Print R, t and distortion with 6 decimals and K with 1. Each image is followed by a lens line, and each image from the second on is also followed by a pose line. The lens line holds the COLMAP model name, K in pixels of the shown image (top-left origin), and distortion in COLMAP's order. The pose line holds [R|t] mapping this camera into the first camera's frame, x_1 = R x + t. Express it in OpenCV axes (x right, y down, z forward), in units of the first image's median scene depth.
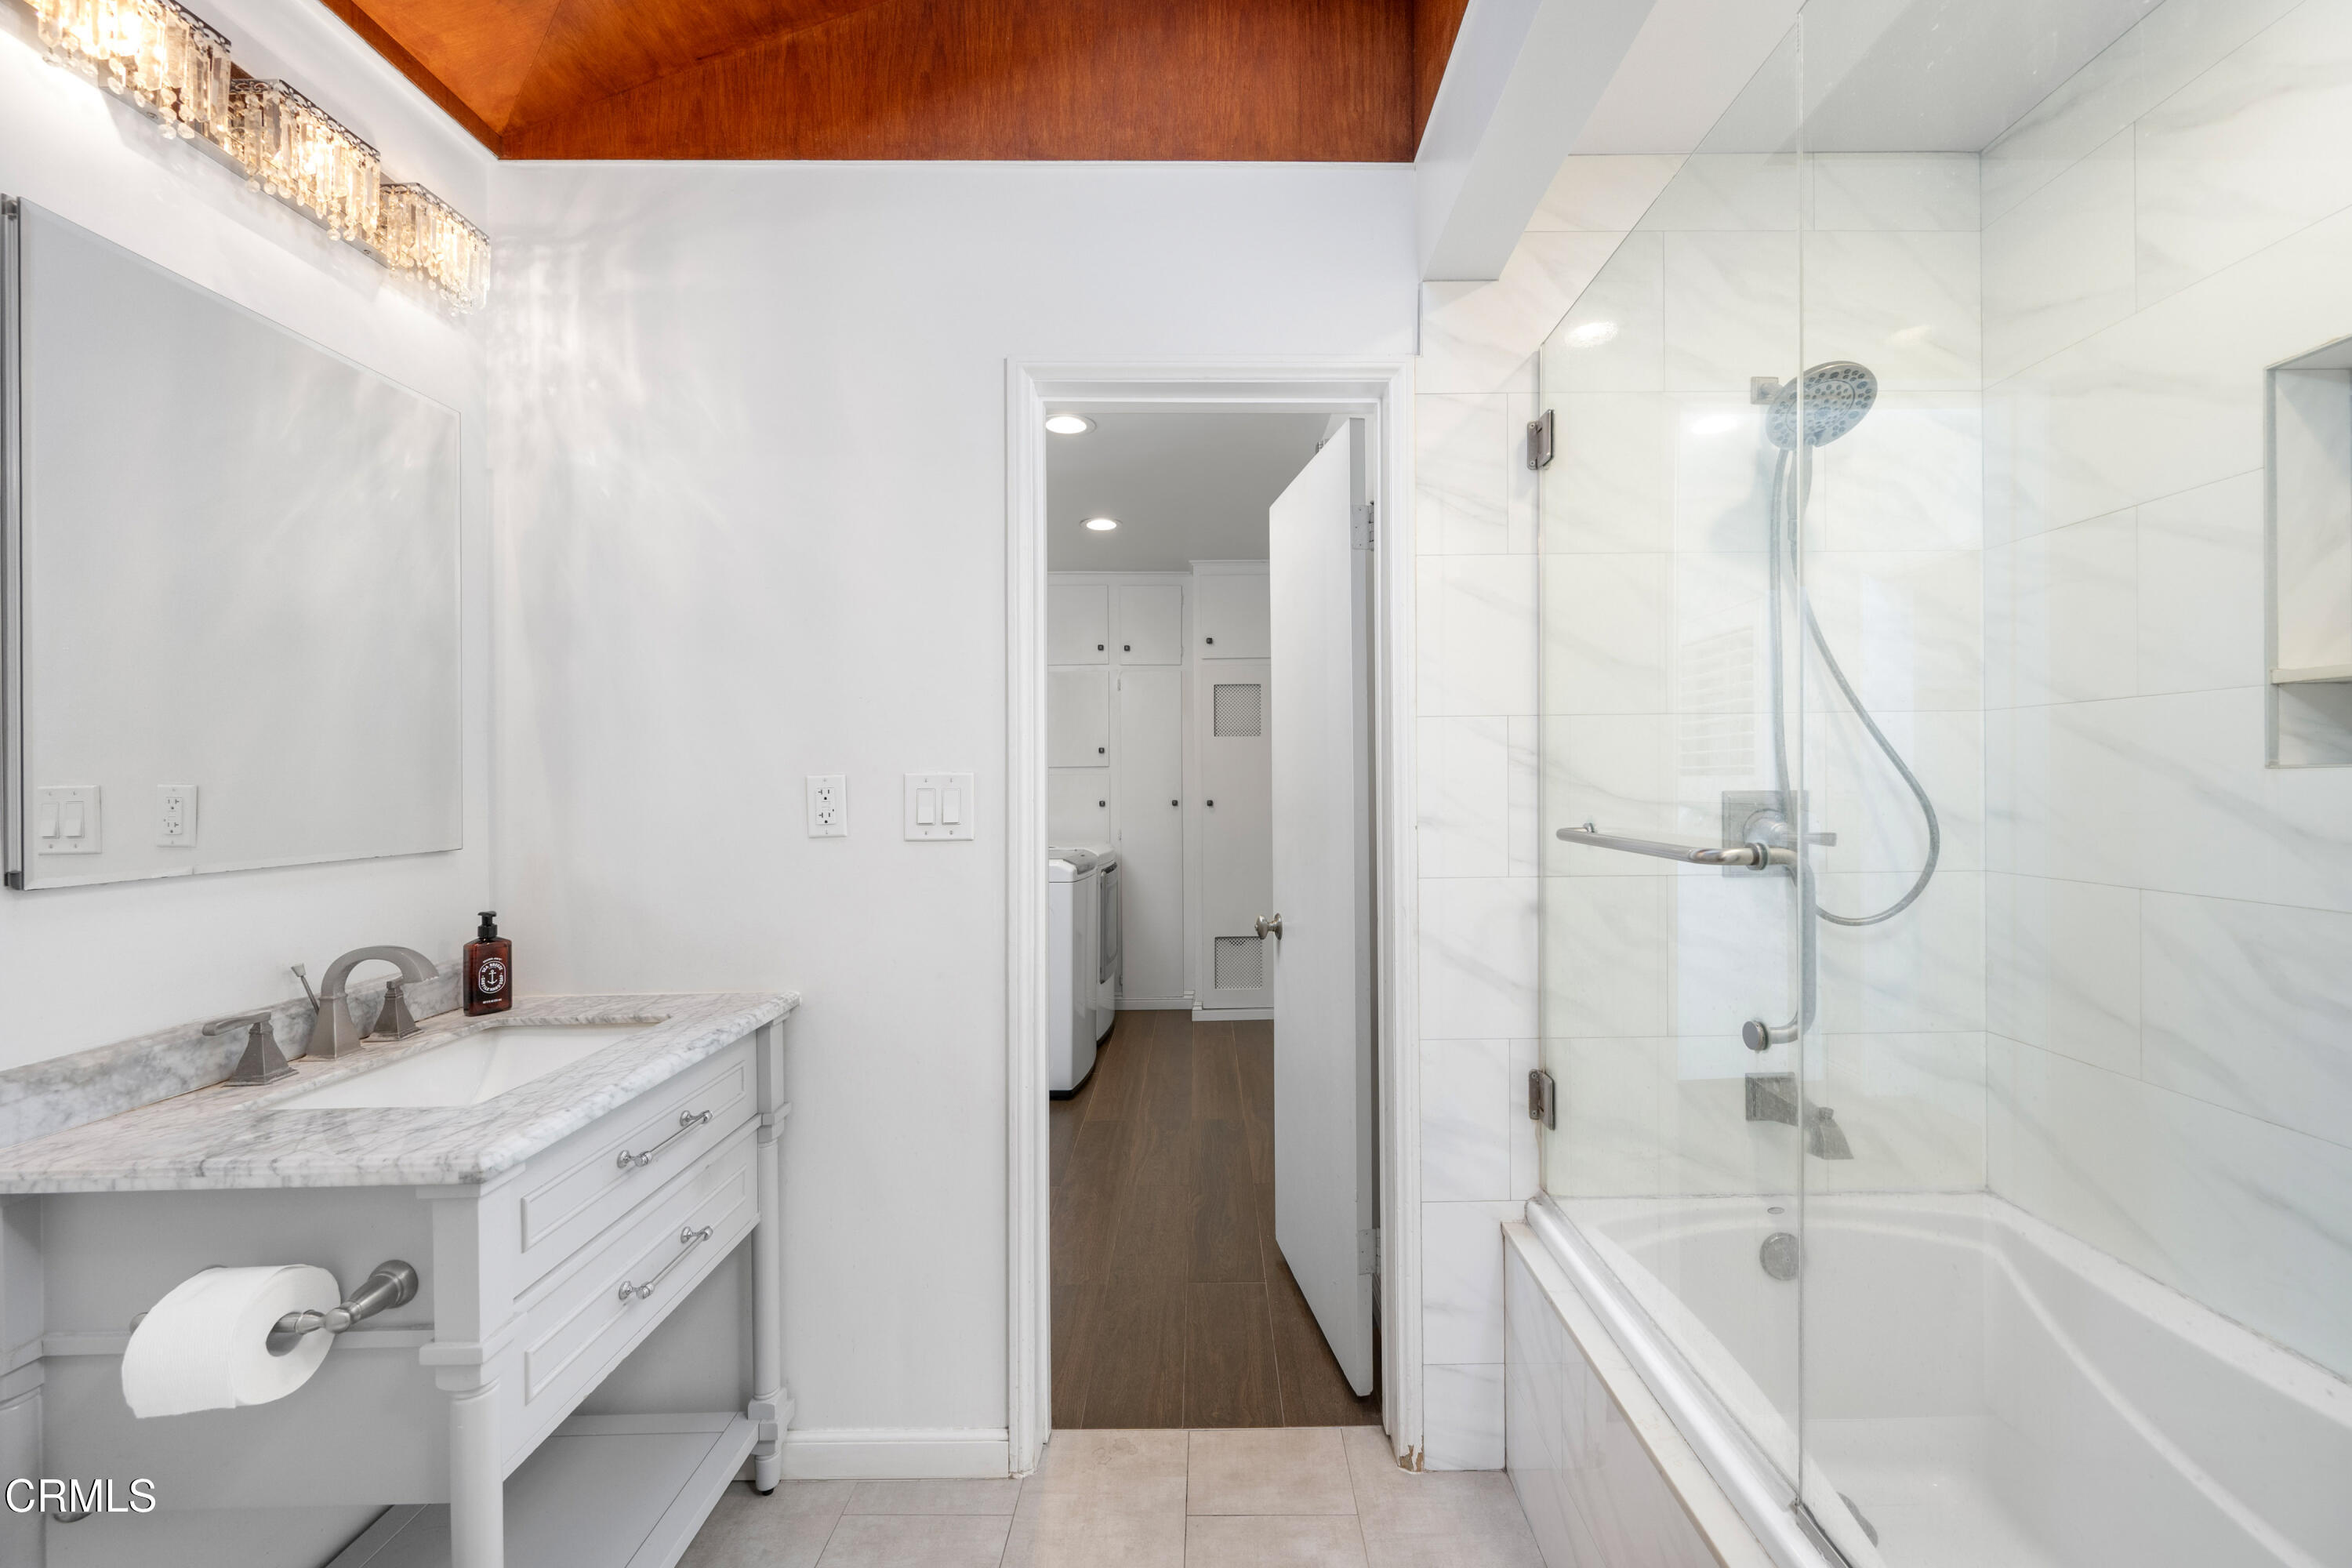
lens RADIAL K [[981.1, 0, 1241.8], [0, 981.1, 764.8], [0, 0, 1]] dist [0.000081, 0.000135]
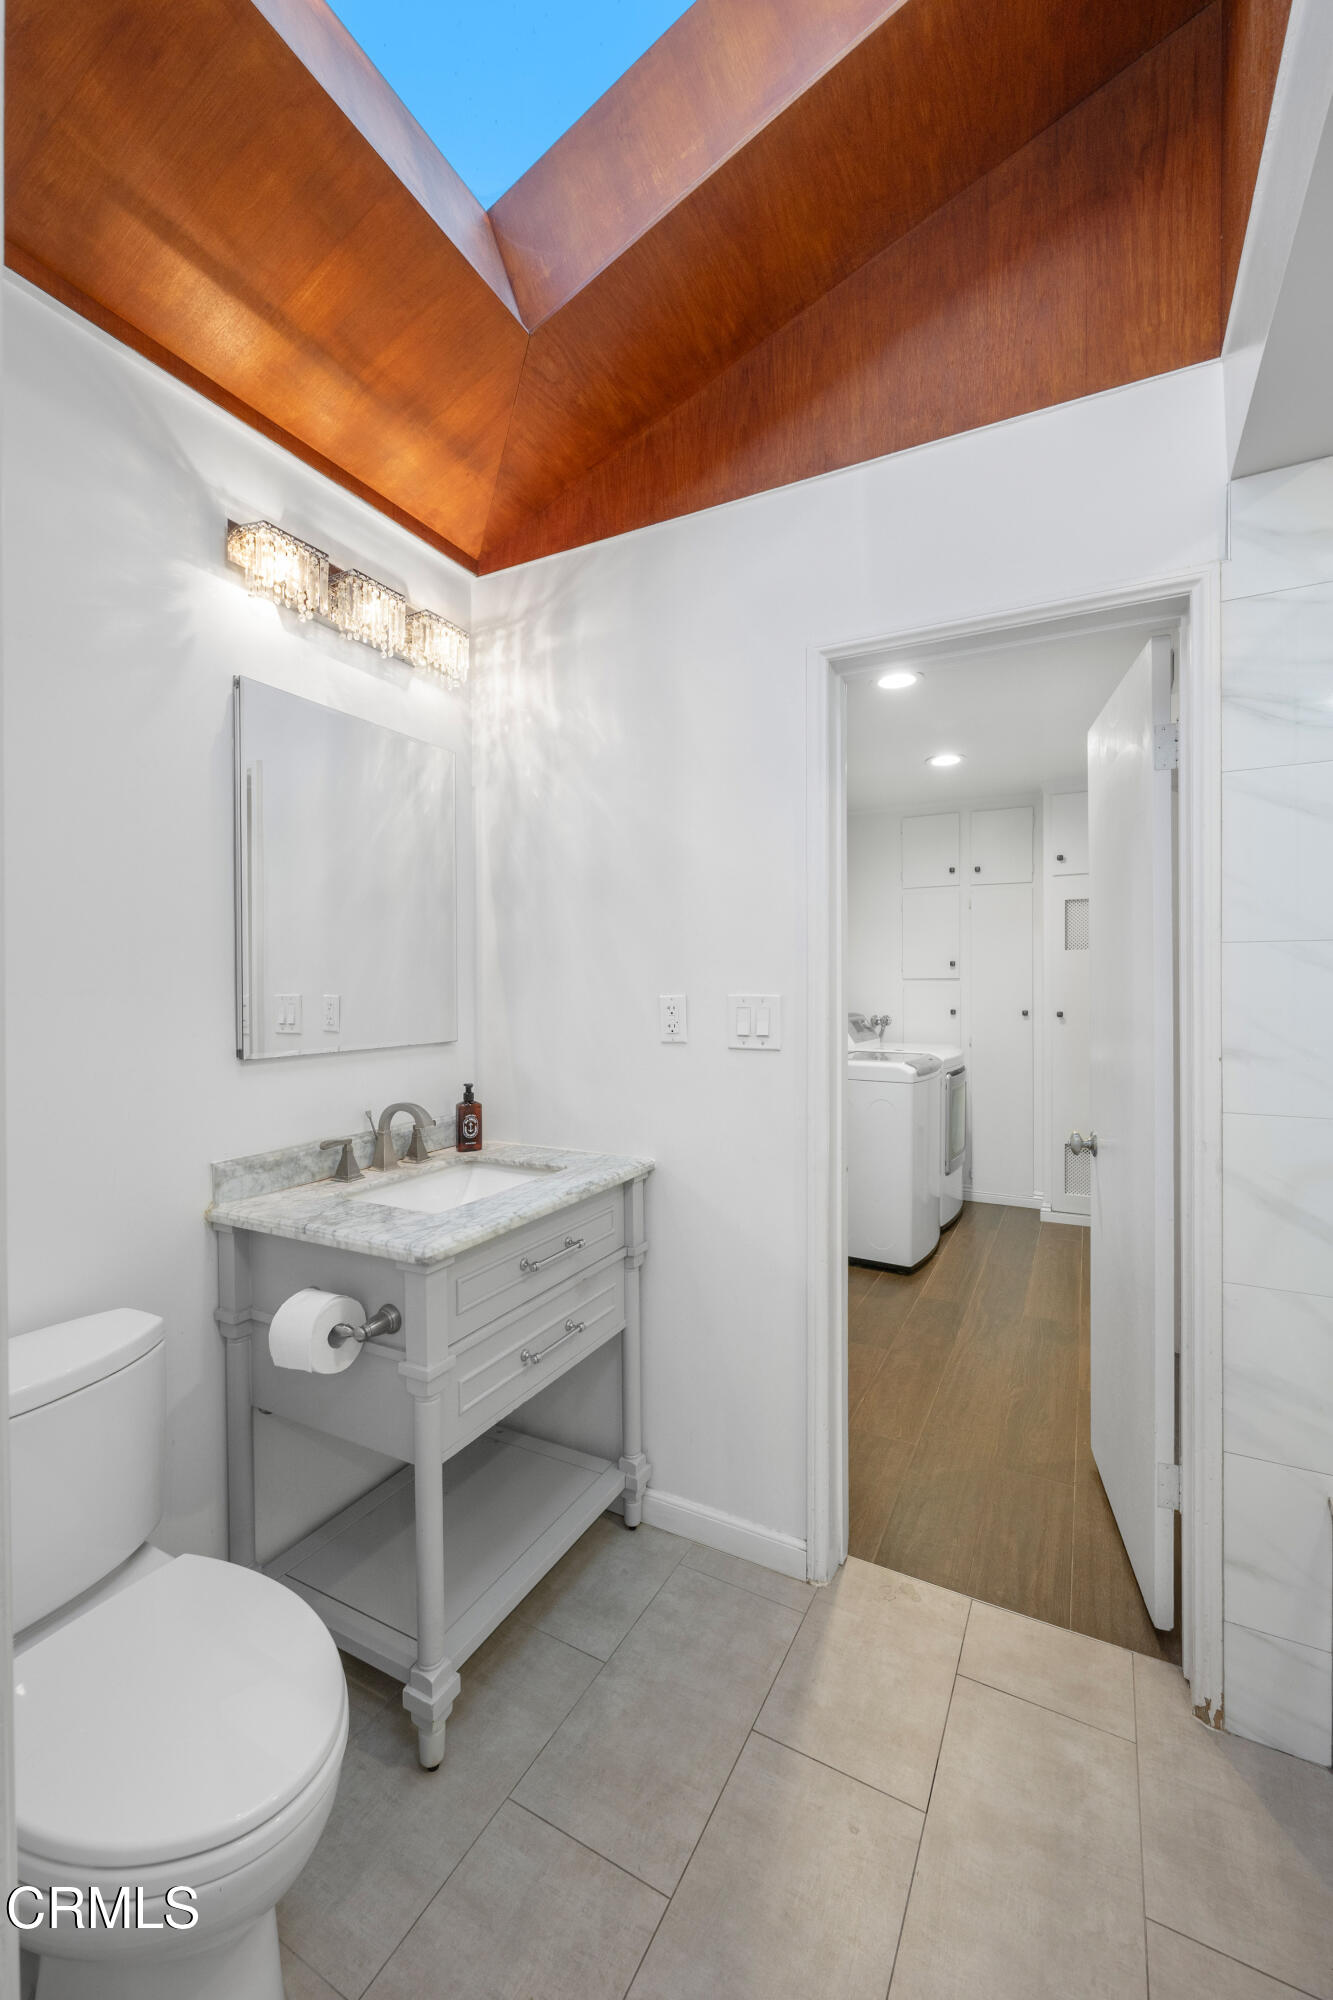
lens RADIAL K [[848.5, 0, 651.8], [0, 848.5, 980.1], [0, 0, 1]] dist [0.001298, -0.001157]
pose [[0.867646, 0.006548, -0.497140, 0.111928], [-0.000612, 0.999927, 0.012103, -0.023113], [0.497183, -0.010197, 0.867586, 0.012165]]
